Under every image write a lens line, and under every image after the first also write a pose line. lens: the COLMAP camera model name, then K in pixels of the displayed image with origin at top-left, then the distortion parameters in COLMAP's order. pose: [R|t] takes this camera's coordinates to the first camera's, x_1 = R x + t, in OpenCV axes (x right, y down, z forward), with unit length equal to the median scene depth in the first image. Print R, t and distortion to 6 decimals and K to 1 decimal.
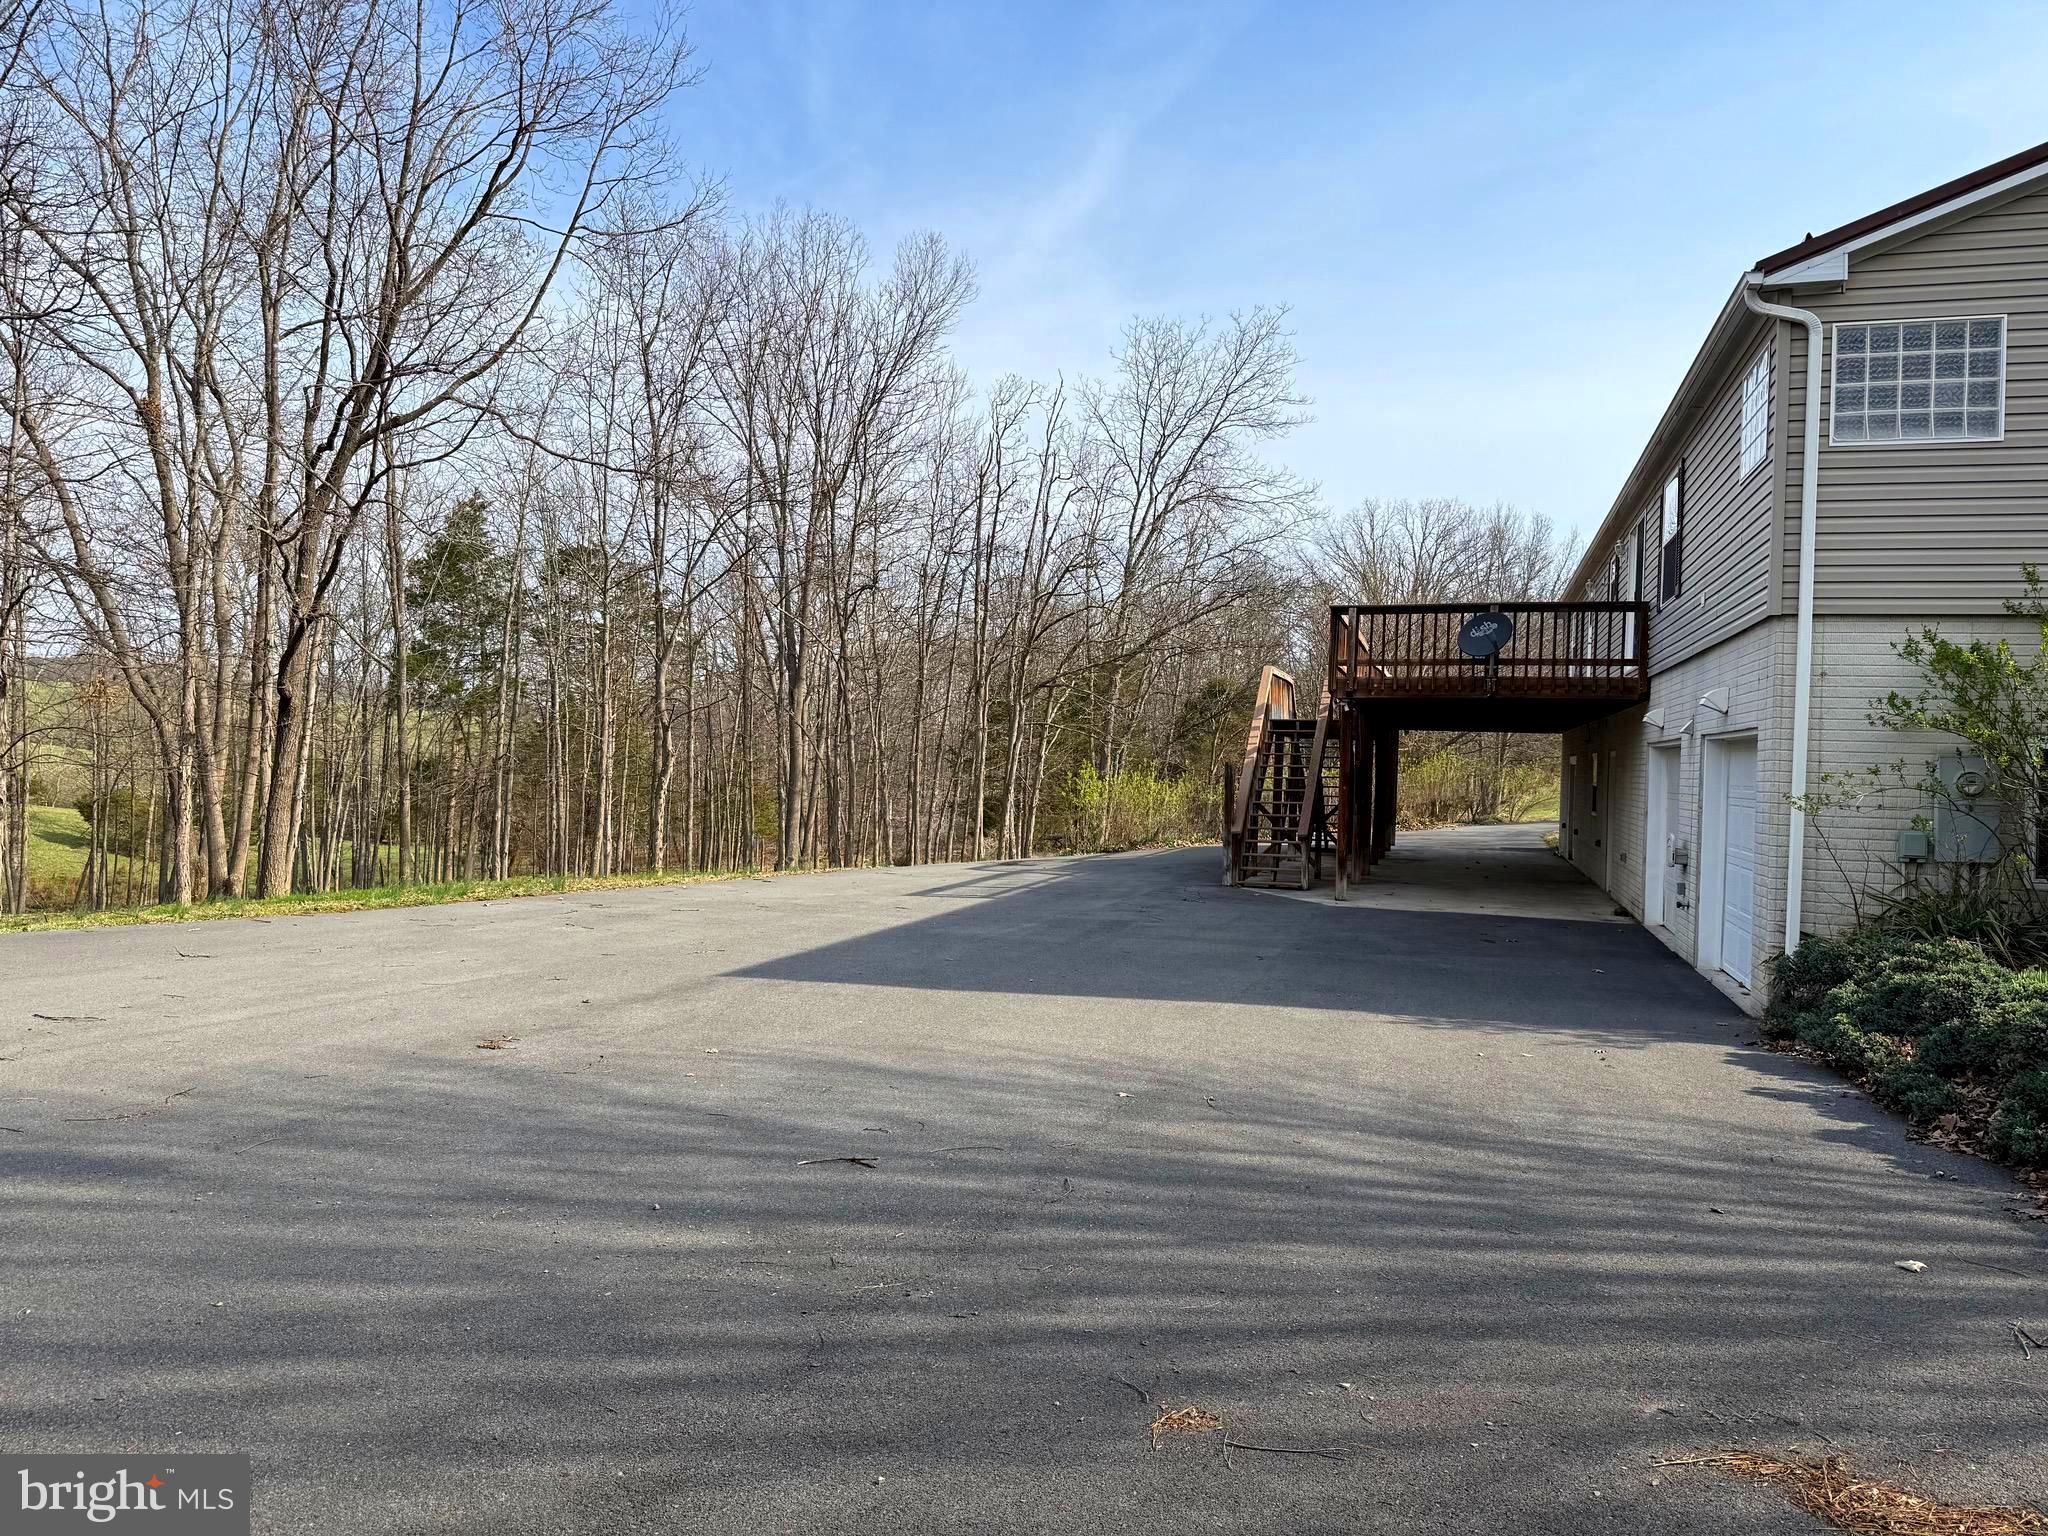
lens RADIAL K [[1420.4, 0, 1047.8], [0, 1420.4, 761.6], [0, 0, 1]] dist [0.043495, -0.058813]
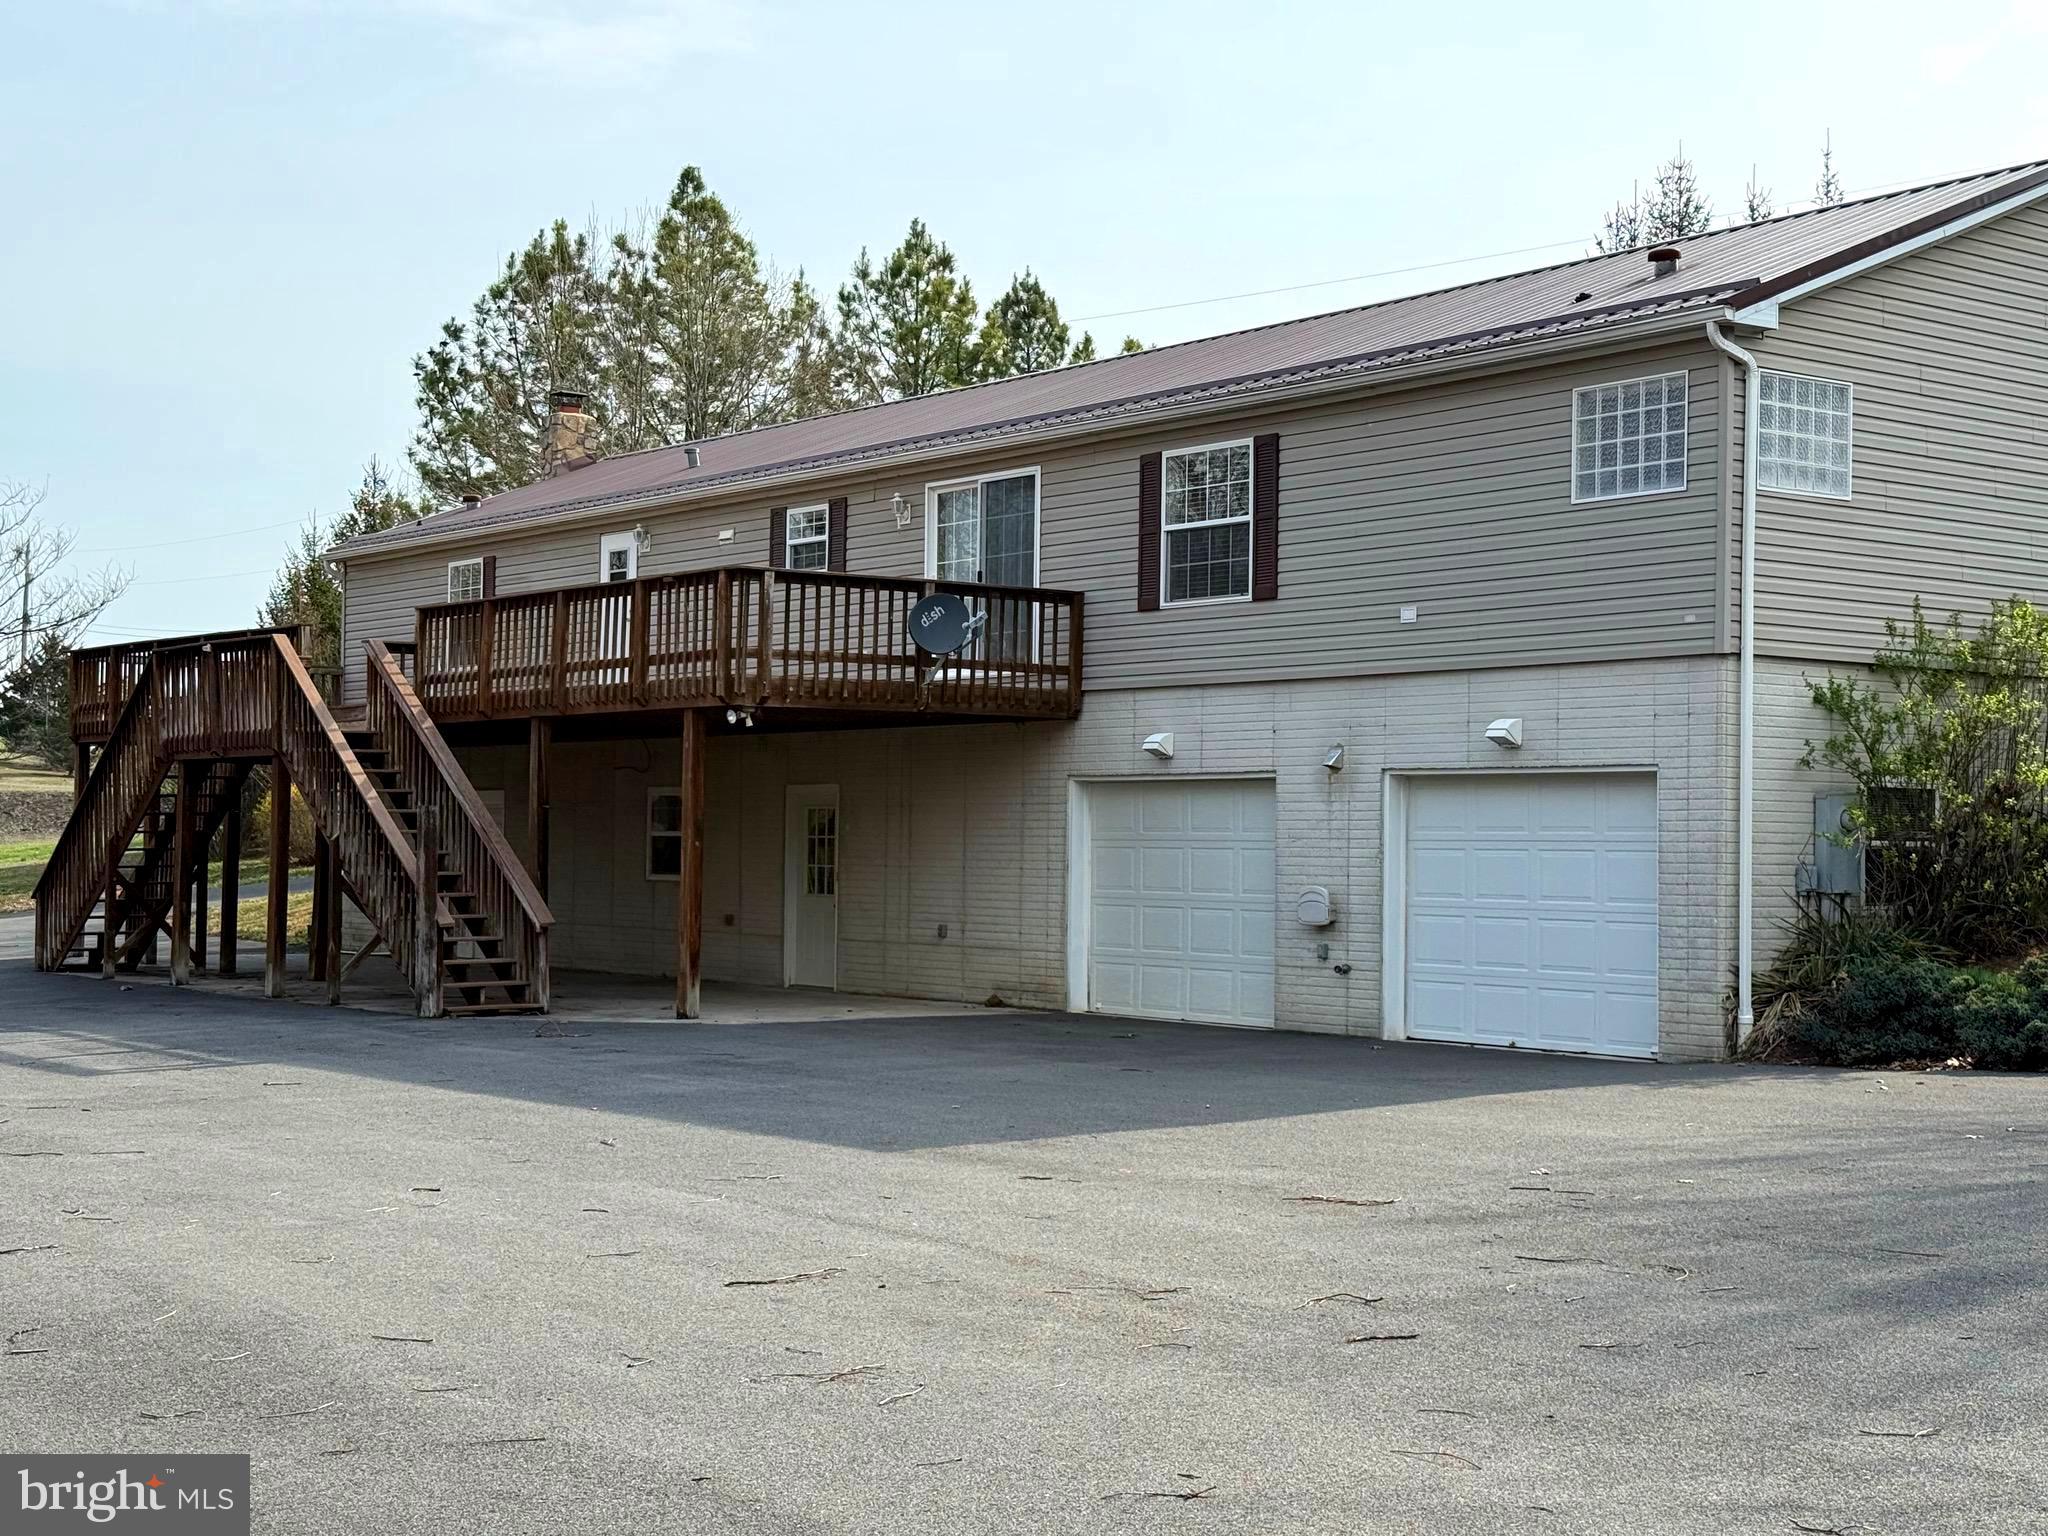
lens RADIAL K [[2840.4, 0, 1008.7], [0, 2840.4, 776.9], [0, 0, 1]] dist [0.136377, -0.026284]
pose [[0.591154, 0.000275, 0.806559, -1.420444], [0.005616, 0.999974, -0.004457, -0.010252], [-0.806539, 0.007164, 0.591137, 0.229085]]
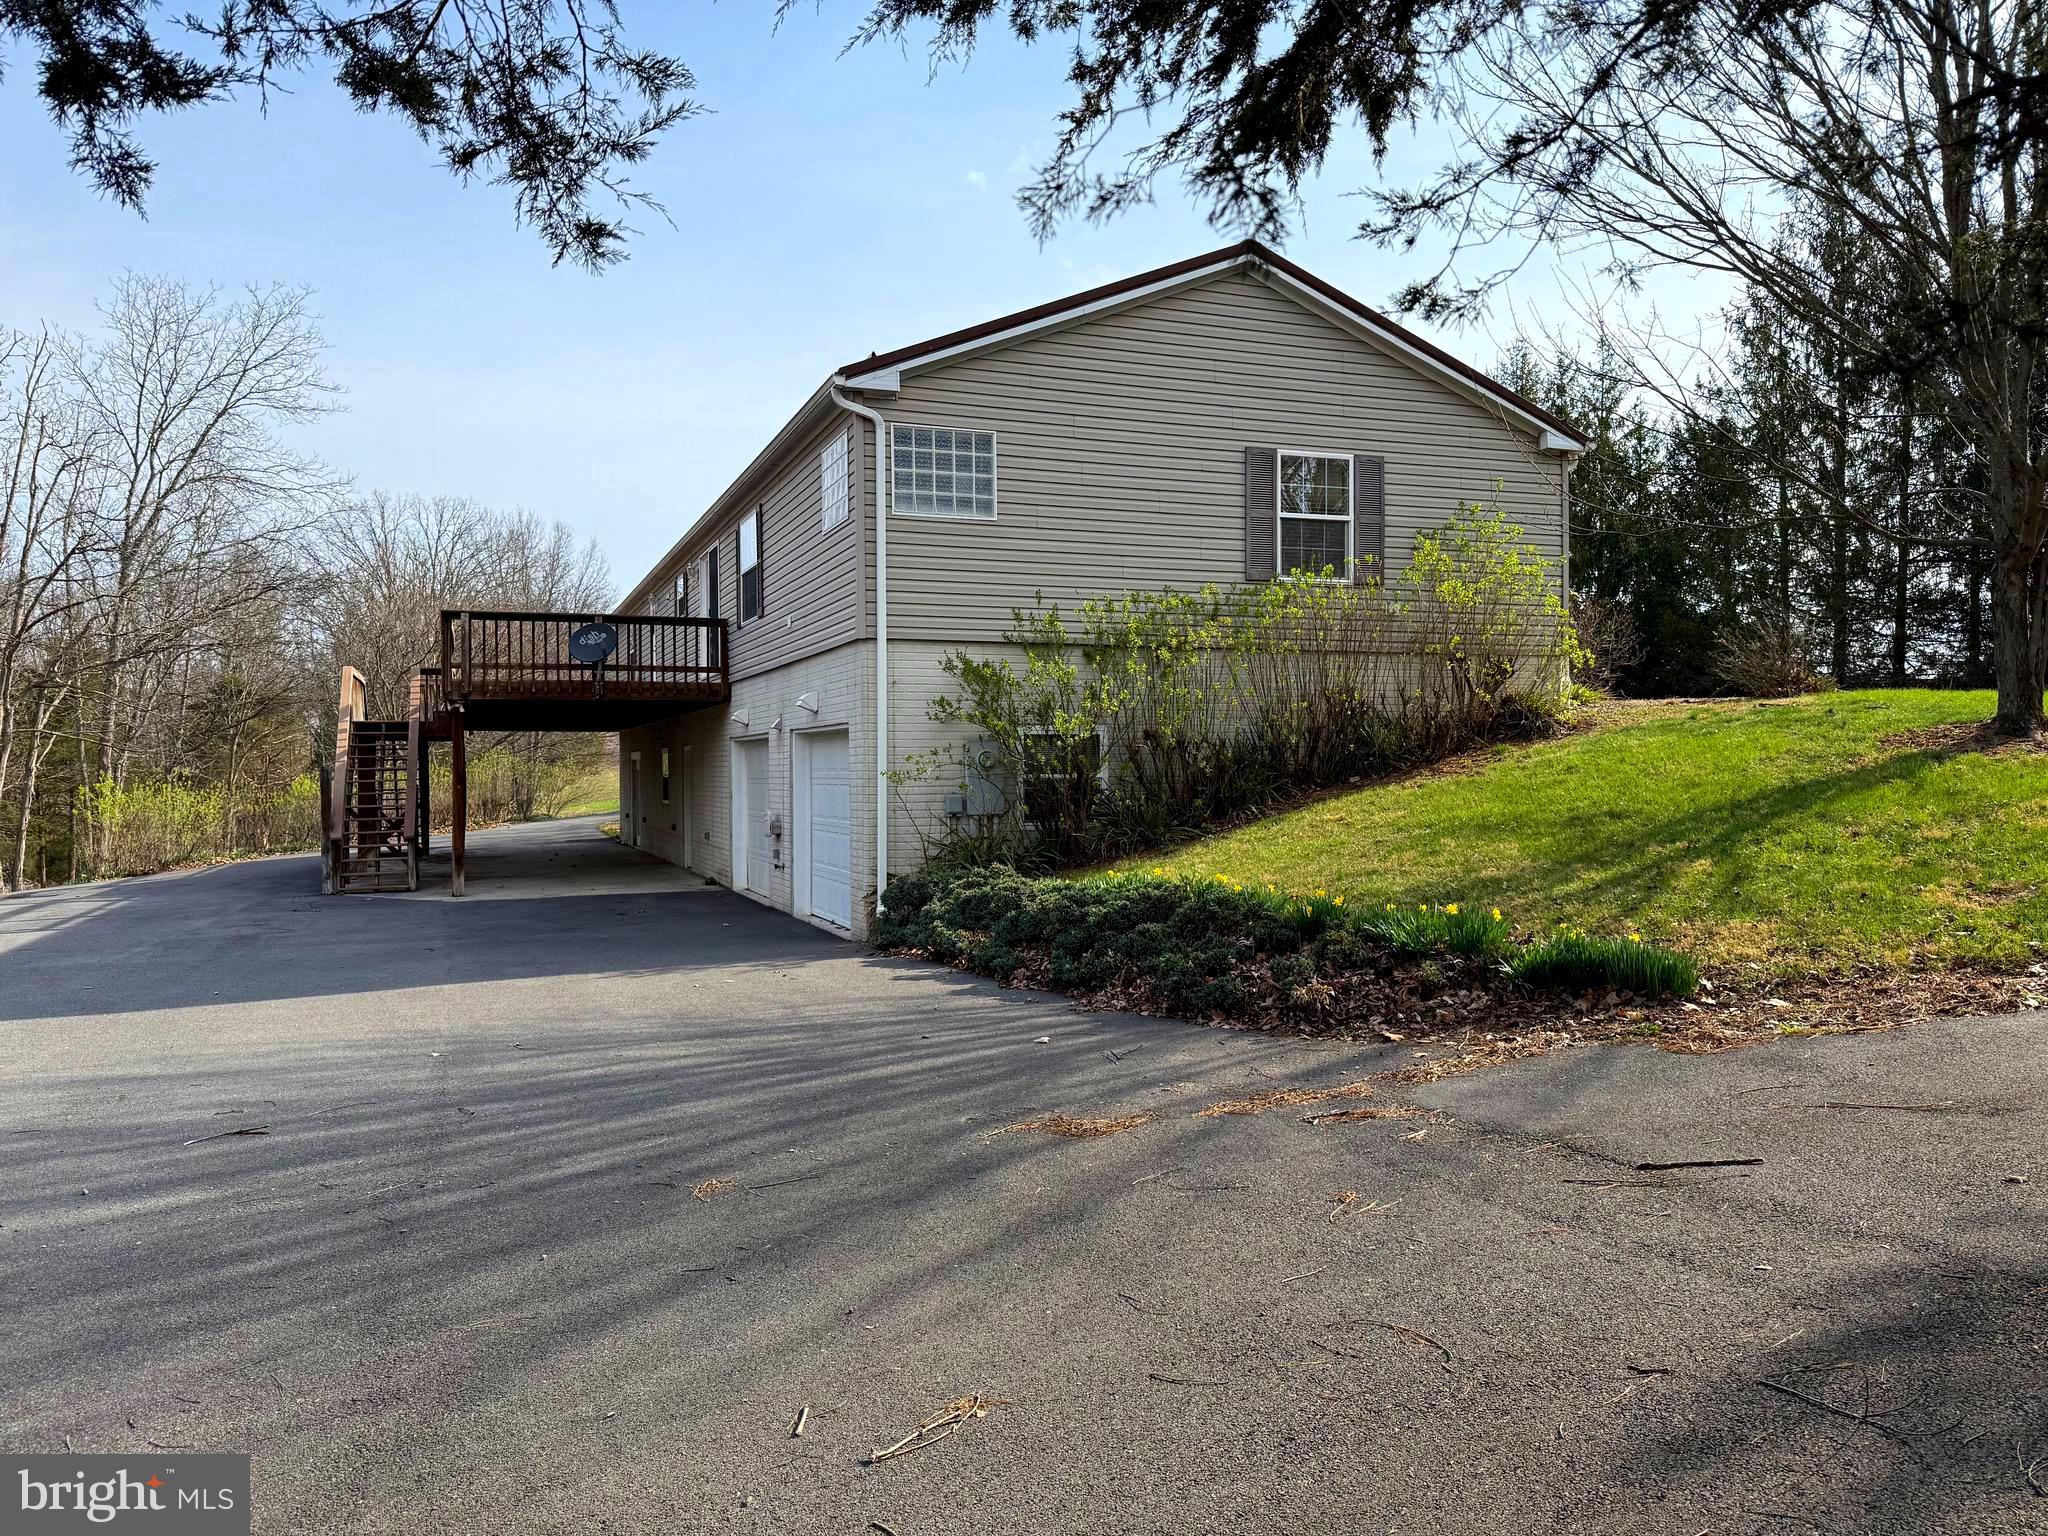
lens RADIAL K [[1422.8, 0, 1021.2], [0, 1422.8, 775.1], [0, 0, 1]] dist [0.155347, -0.243564]
pose [[0.786665, -0.038572, 0.616173, -0.204456], [0.033059, 0.999246, 0.020346, 0.003110], [-0.616494, 0.004364, 0.787348, -0.143306]]
